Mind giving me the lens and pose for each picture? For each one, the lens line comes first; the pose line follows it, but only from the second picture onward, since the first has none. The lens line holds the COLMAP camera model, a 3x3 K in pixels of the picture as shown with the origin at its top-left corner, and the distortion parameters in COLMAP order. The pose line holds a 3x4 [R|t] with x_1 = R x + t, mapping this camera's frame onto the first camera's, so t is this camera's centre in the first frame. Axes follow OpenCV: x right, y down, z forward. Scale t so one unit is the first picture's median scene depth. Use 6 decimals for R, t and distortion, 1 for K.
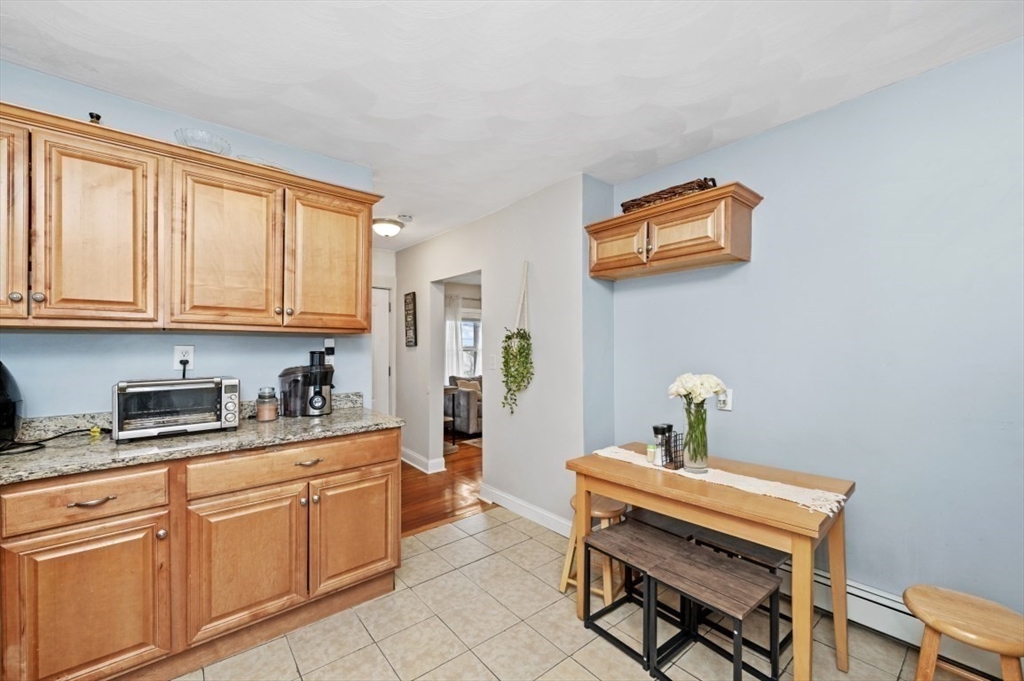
lens RADIAL K [[405.6, 0, 512.9], [0, 405.6, 342.5], [0, 0, 1]] dist [0.008201, 0.000365]
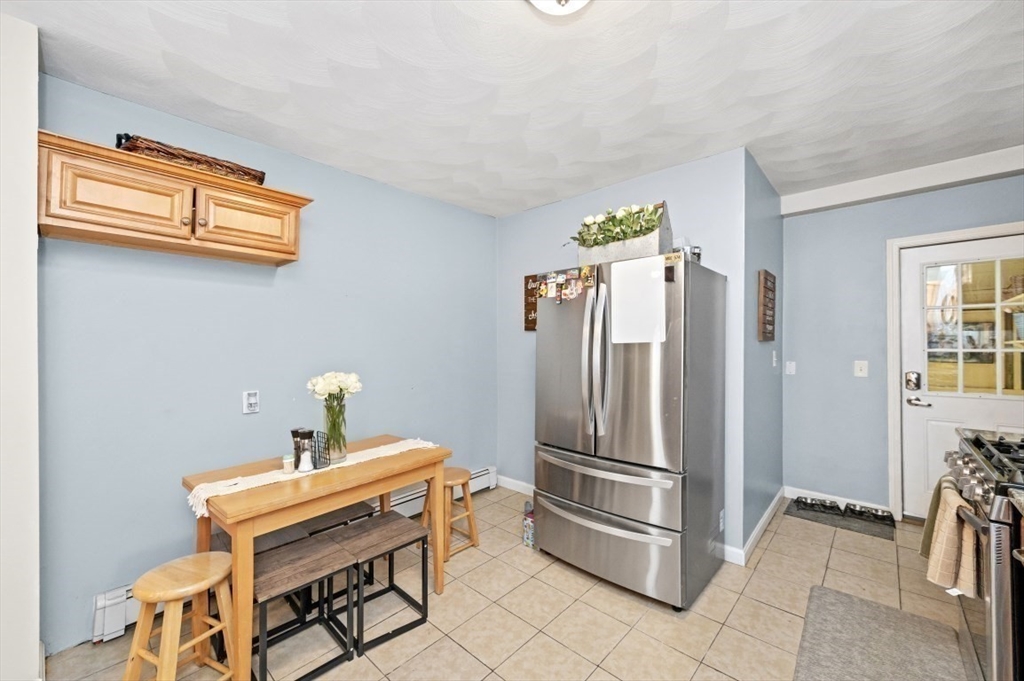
lens RADIAL K [[405.6, 0, 513.3], [0, 405.6, 343.2], [0, 0, 1]] dist [0.008201, 0.000365]
pose [[-0.138376, 0.004296, 0.990370, -0.693785], [-0.010848, 0.999924, -0.005853, -0.001377], [-0.990320, -0.011553, -0.138319, 0.672439]]
